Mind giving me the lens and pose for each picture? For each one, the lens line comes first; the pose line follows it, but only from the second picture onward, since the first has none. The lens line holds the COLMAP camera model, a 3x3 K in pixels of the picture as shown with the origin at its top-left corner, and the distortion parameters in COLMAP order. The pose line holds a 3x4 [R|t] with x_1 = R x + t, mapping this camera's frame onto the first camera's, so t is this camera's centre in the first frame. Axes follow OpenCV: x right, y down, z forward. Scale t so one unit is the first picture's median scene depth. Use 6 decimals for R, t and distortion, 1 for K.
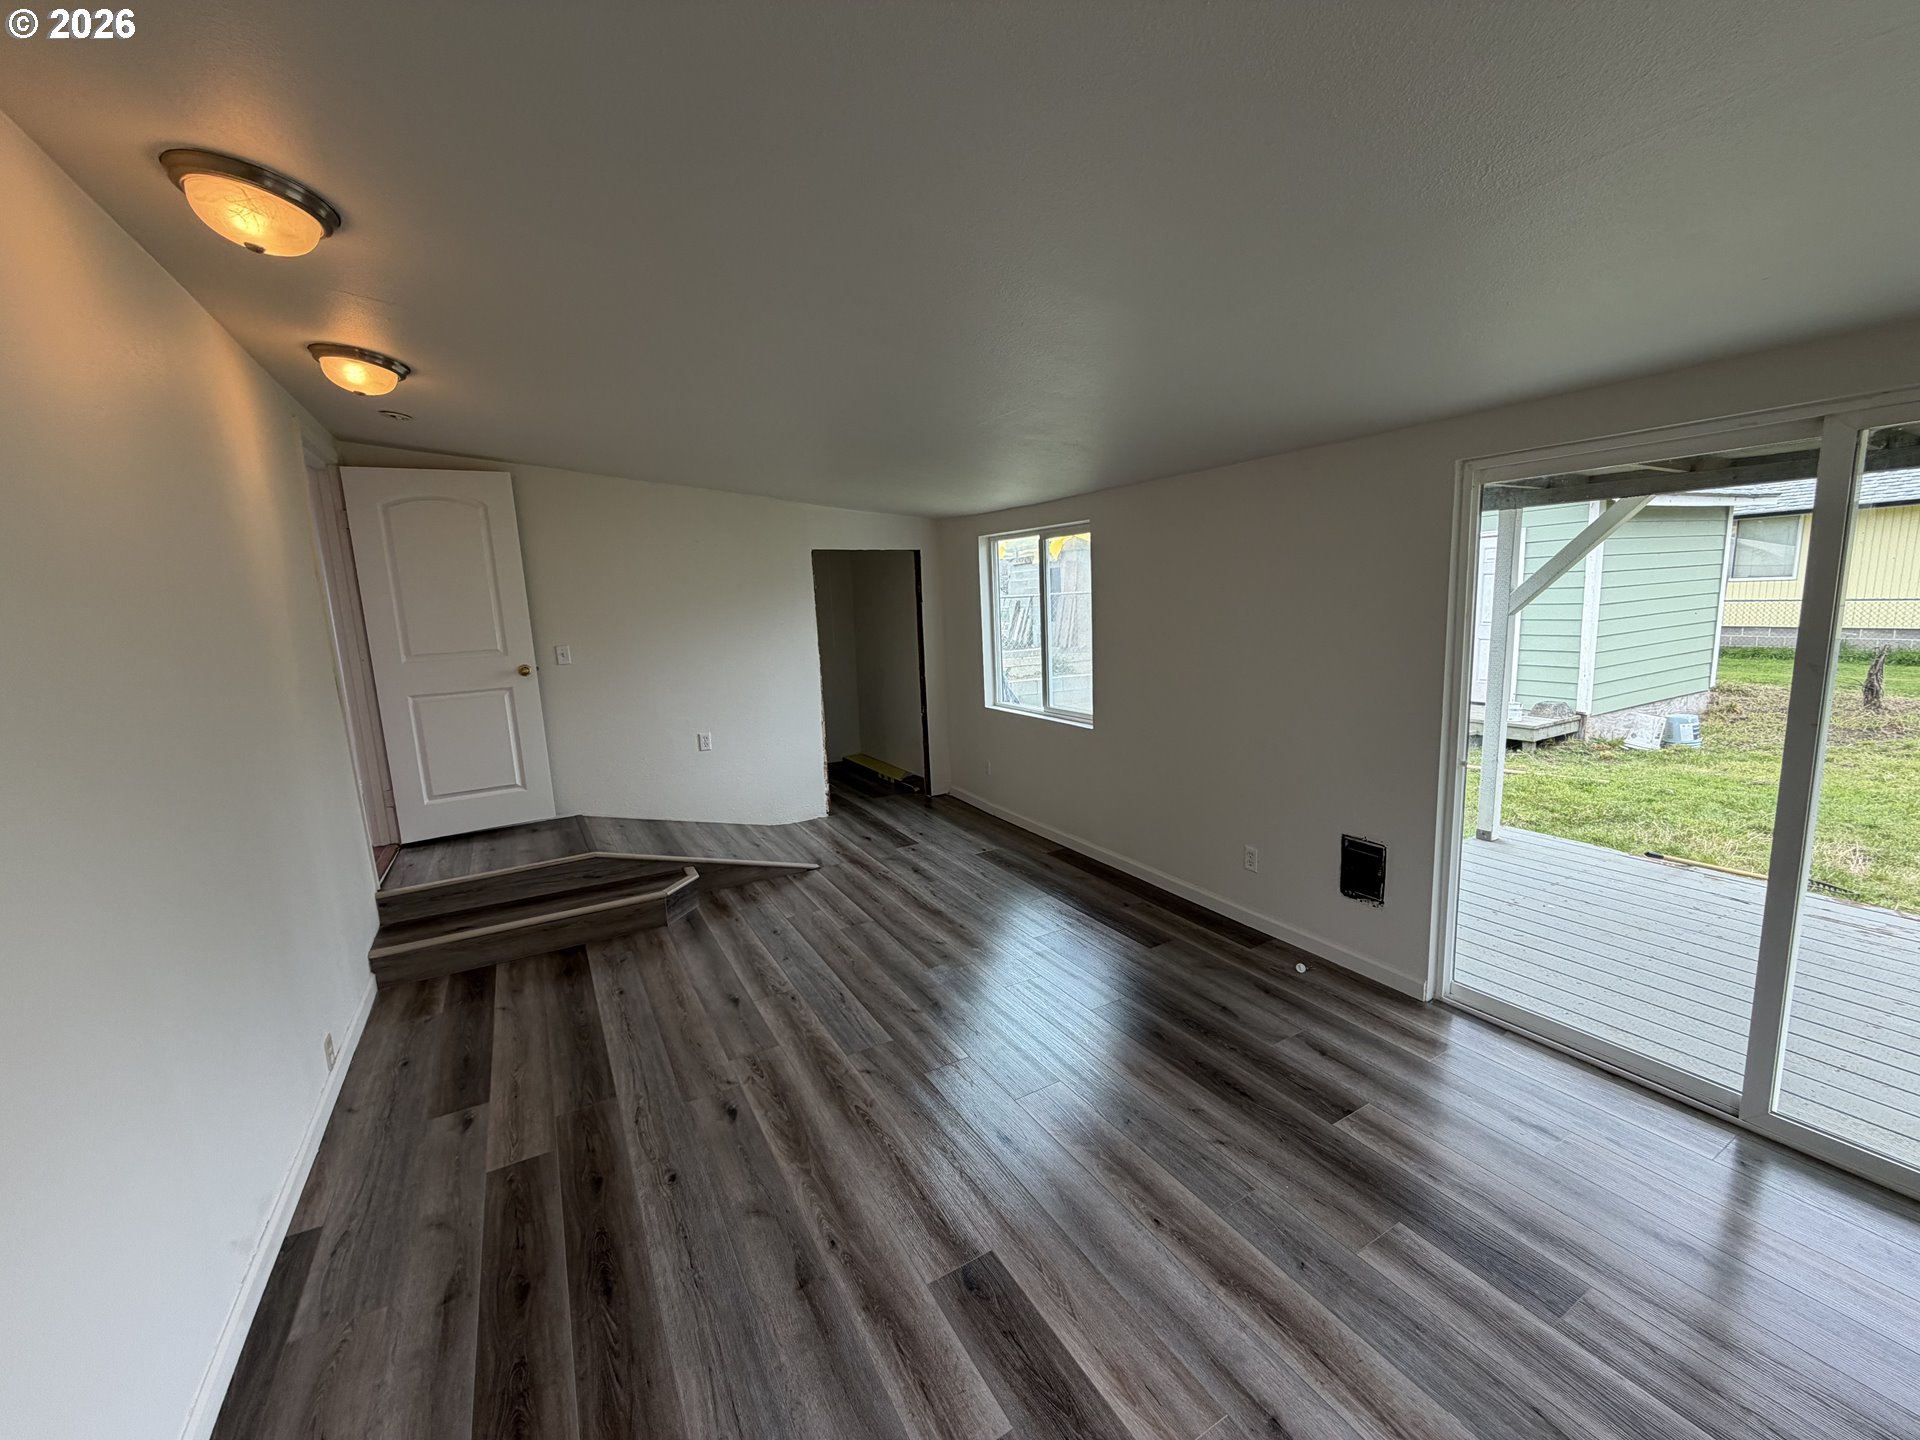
lens RADIAL K [[765.2, 0, 955.7], [0, 765.2, 714.9], [0, 0, 1]] dist [-0.000021, 0.000099]
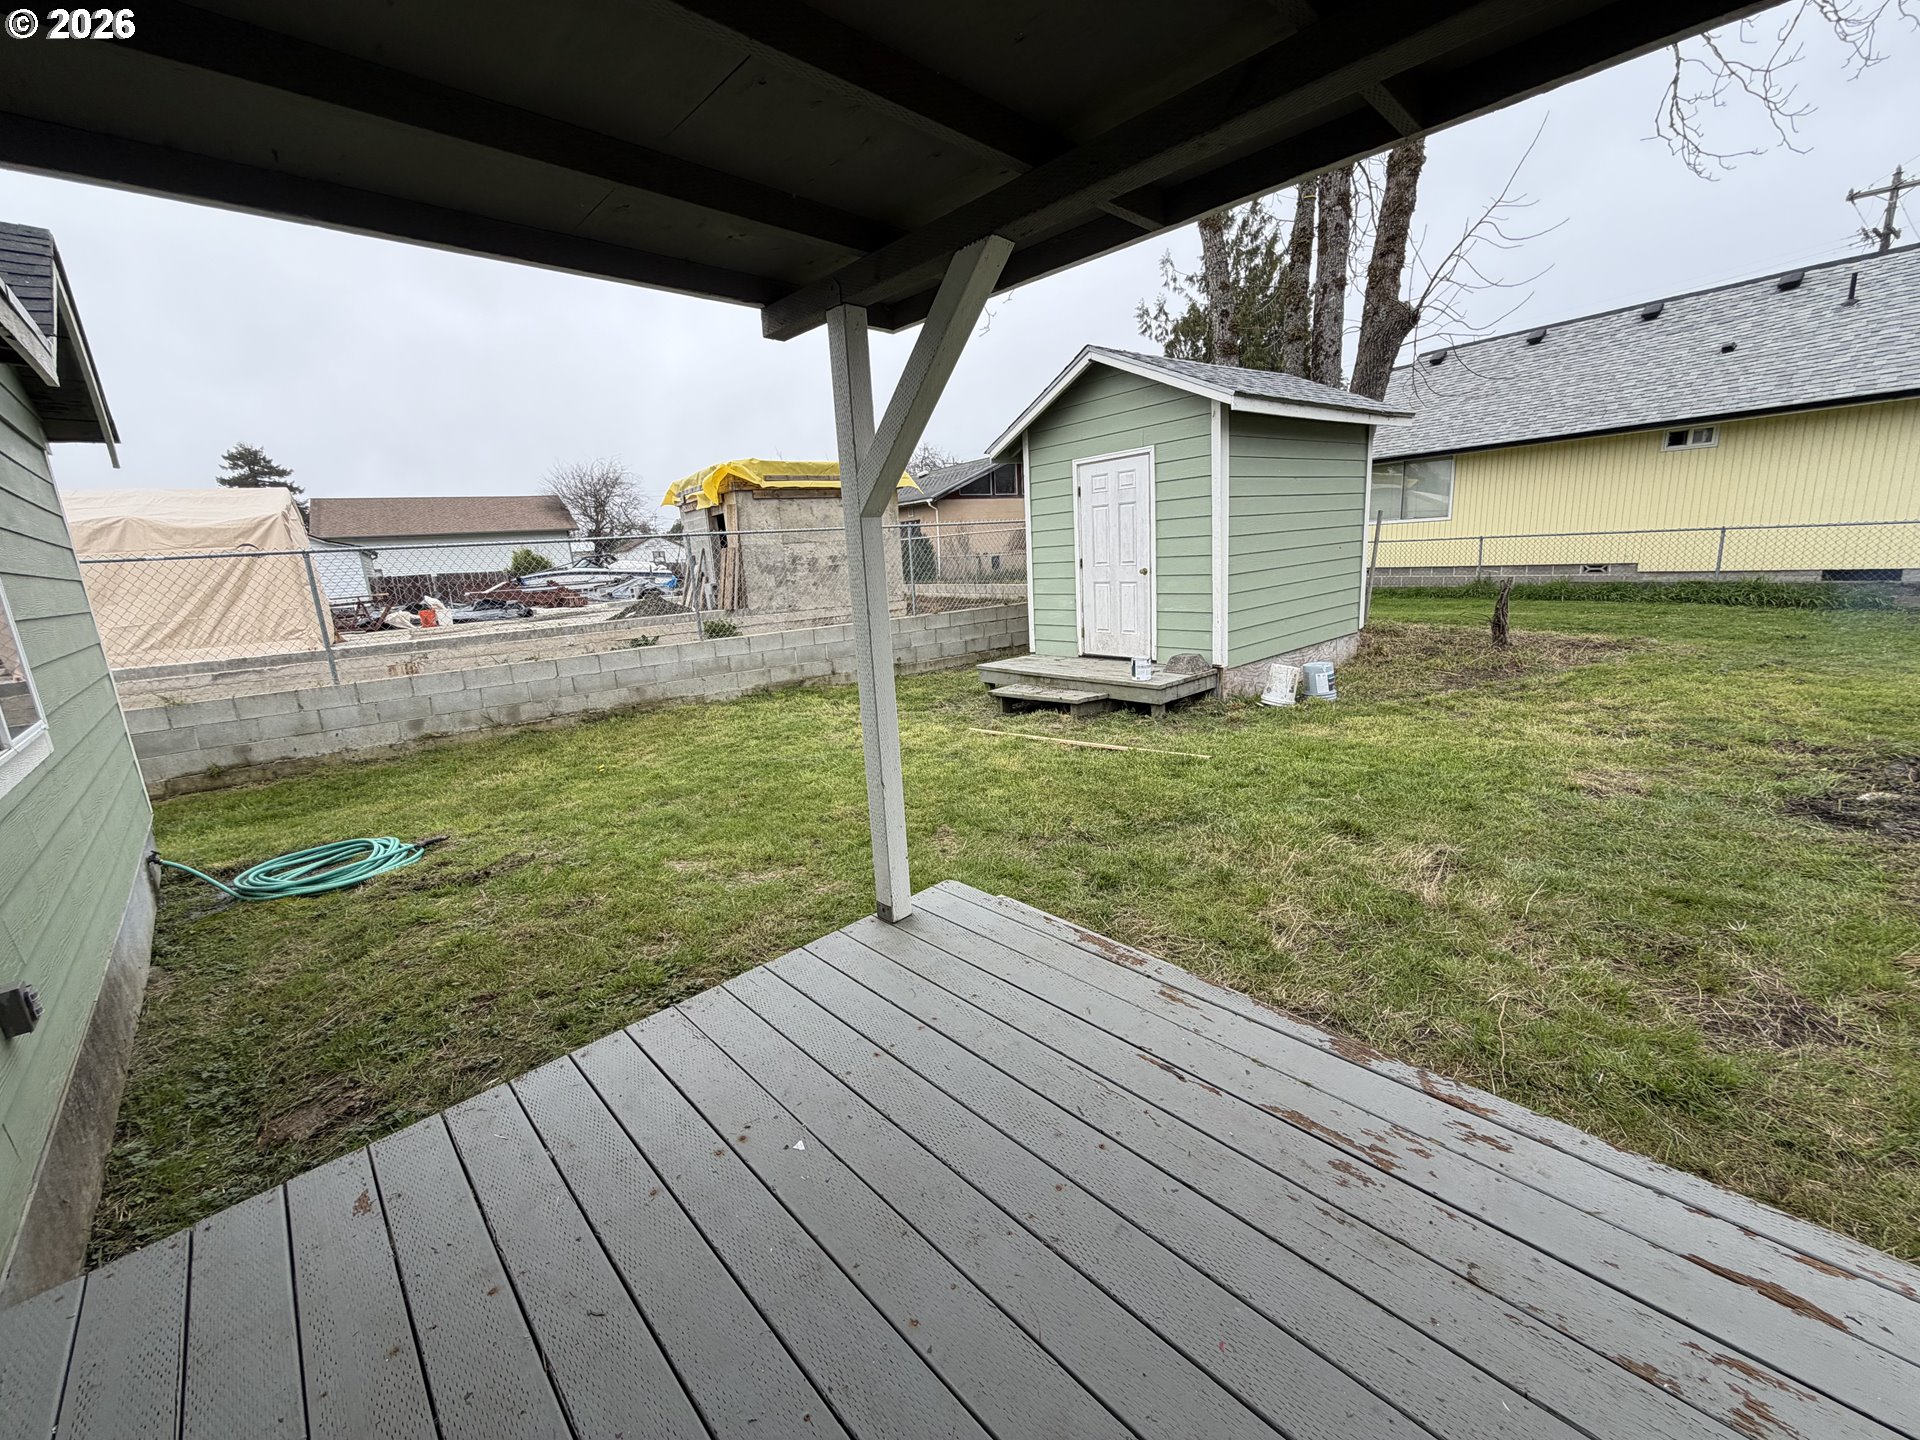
lens RADIAL K [[765.2, 0, 955.7], [0, 765.2, 714.9], [0, 0, 1]] dist [-0.000021, 0.000099]
pose [[0.971806, -0.064470, 0.226795, 0.754005], [0.053856, 0.997158, 0.052687, -0.019289], [-0.229547, -0.038987, 0.972516, 0.532739]]
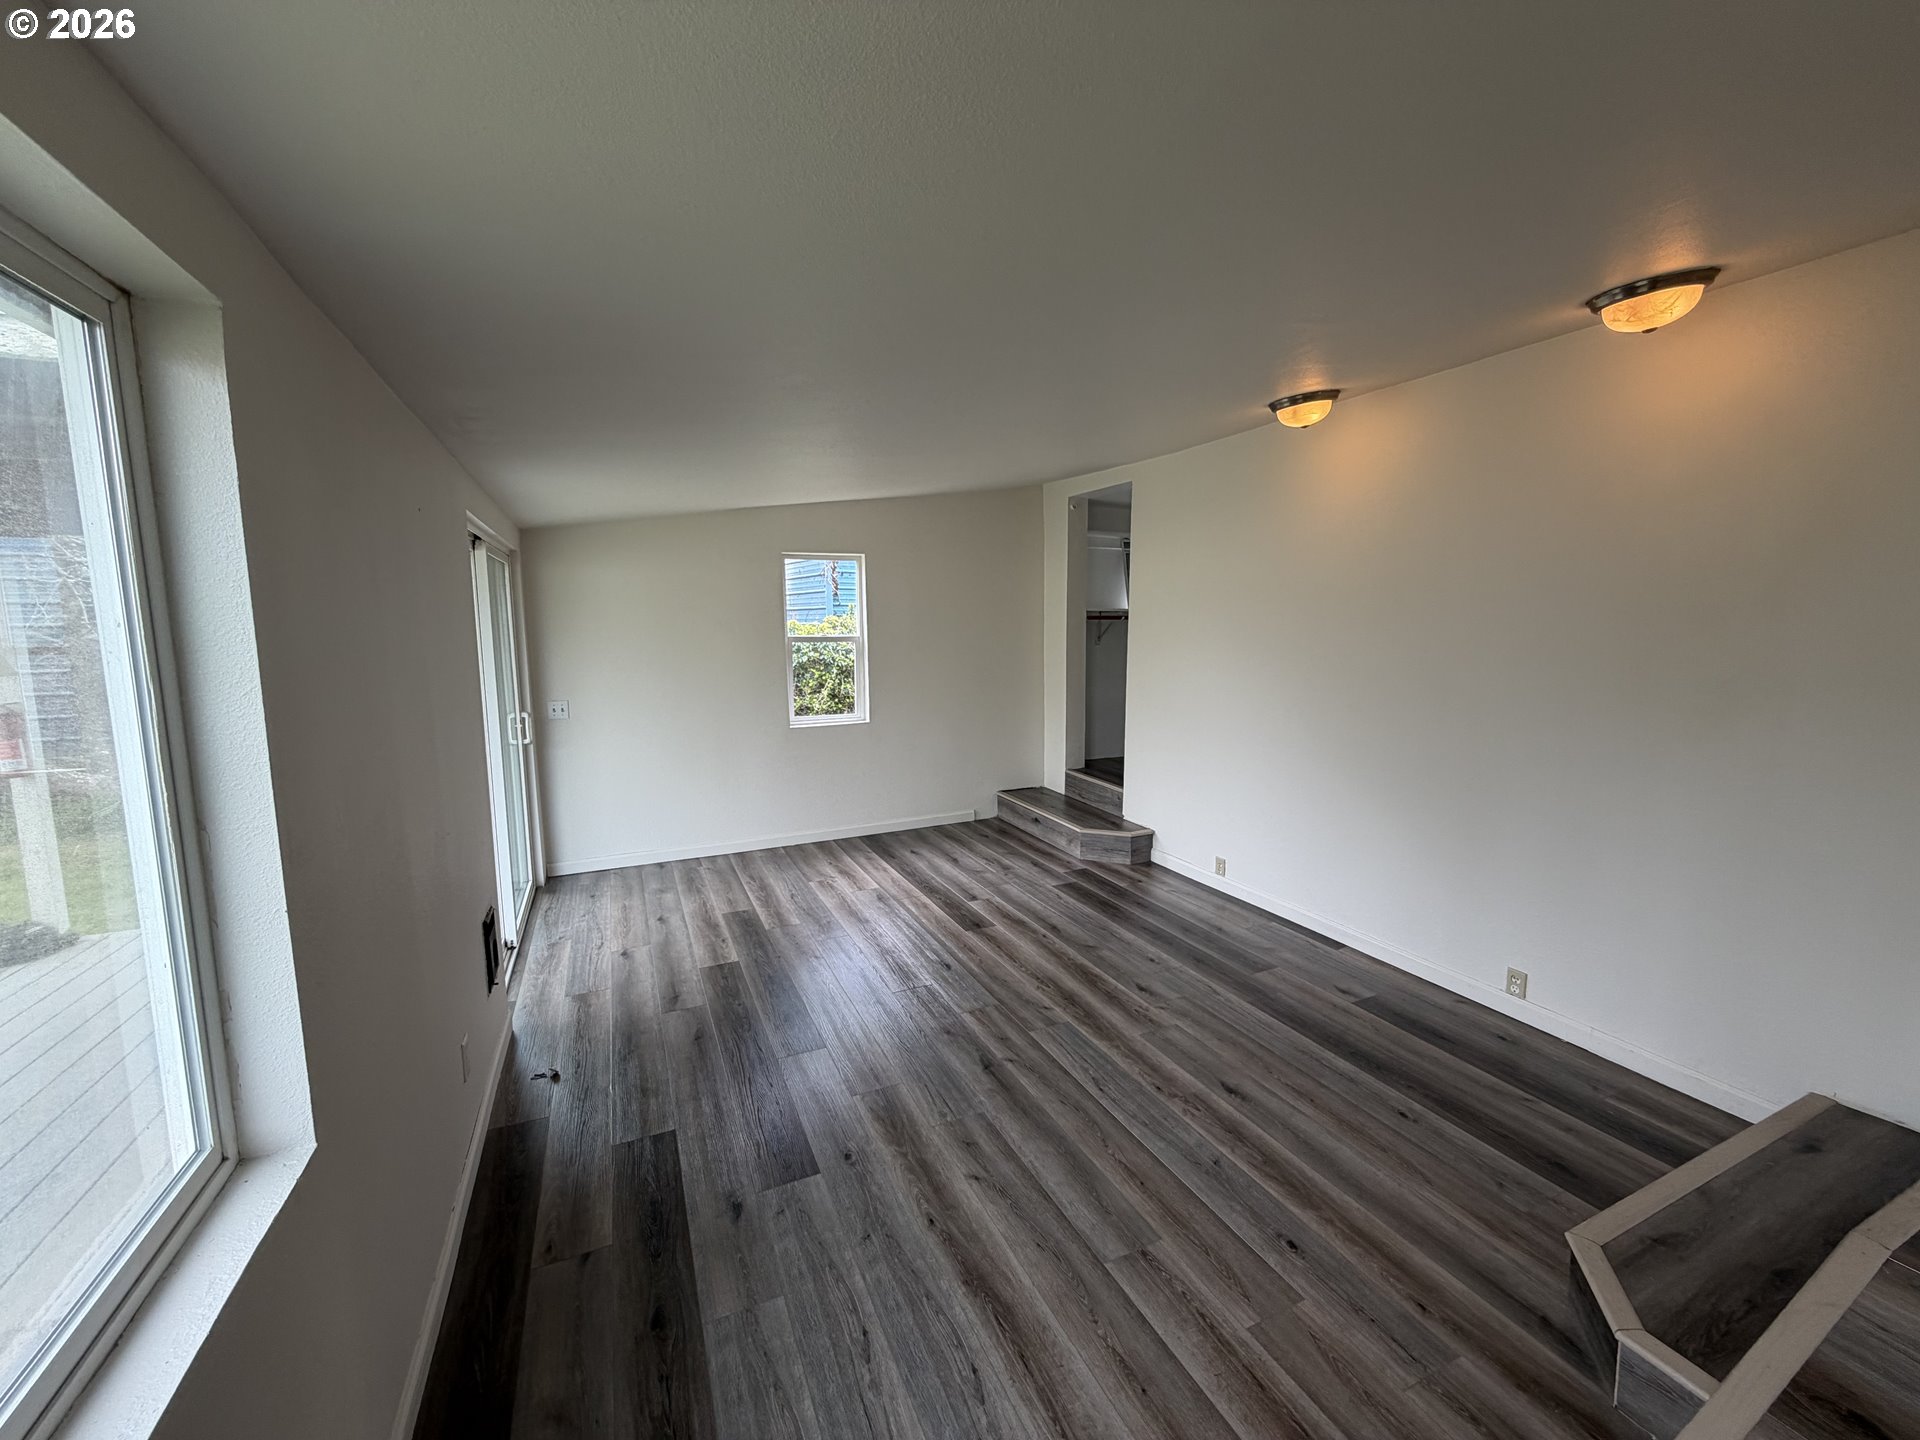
lens RADIAL K [[765.2, 0, 955.7], [0, 765.2, 714.9], [0, 0, 1]] dist [-0.000021, 0.000099]
pose [[-0.994275, 0.038708, 0.099589, -0.073952], [0.064061, 0.961927, 0.265692, -0.199942], [-0.085513, 0.270551, -0.958900, 1.359023]]
